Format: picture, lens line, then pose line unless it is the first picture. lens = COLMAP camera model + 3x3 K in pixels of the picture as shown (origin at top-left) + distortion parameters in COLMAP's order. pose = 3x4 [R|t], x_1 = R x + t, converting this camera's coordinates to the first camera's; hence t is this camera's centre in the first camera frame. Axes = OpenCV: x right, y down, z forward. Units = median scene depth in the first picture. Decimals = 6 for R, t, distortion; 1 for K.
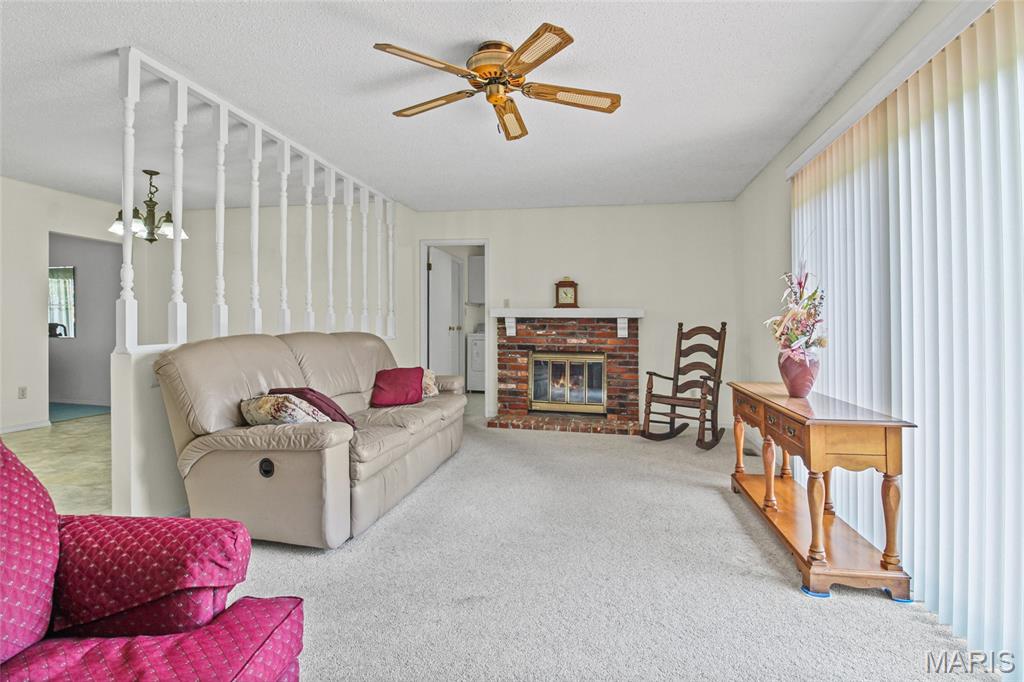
lens RADIAL K [[488.1, 0, 514.4], [0, 488.1, 325.0], [0, 0, 1]] dist [0.001717, -0.014321]
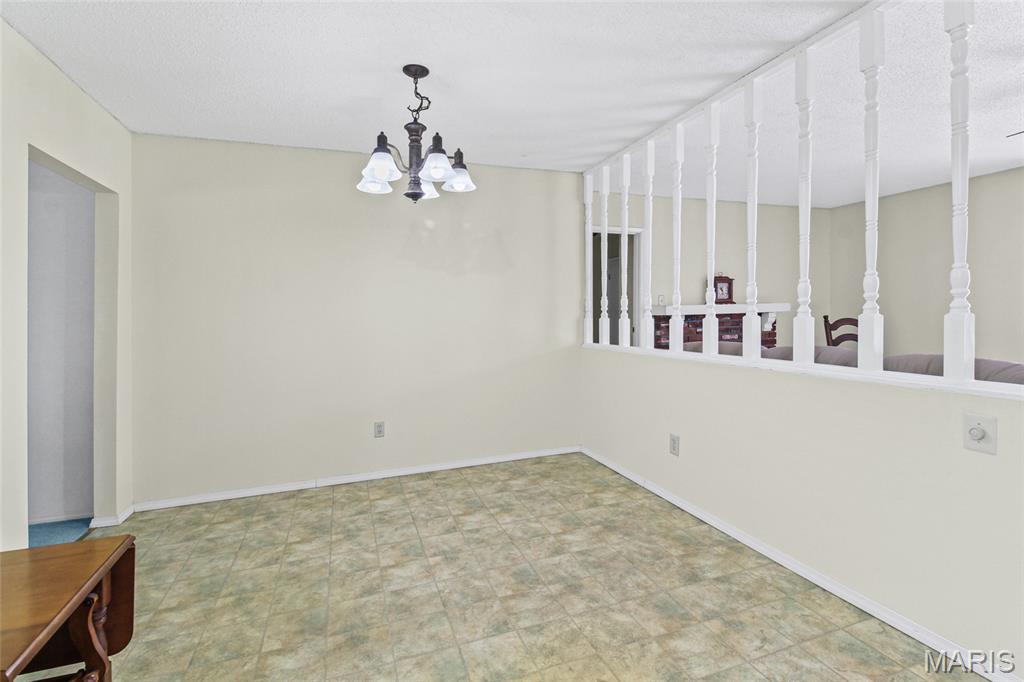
lens RADIAL K [[486.0, 0, 522.0], [0, 486.0, 313.9], [0, 0, 1]] dist [0.001273, -0.012534]
pose [[0.847552, -0.030653, 0.529826, -0.746149], [0.031197, 0.999482, 0.007921, -0.034537], [-0.529794, 0.009816, 0.848069, 0.381011]]
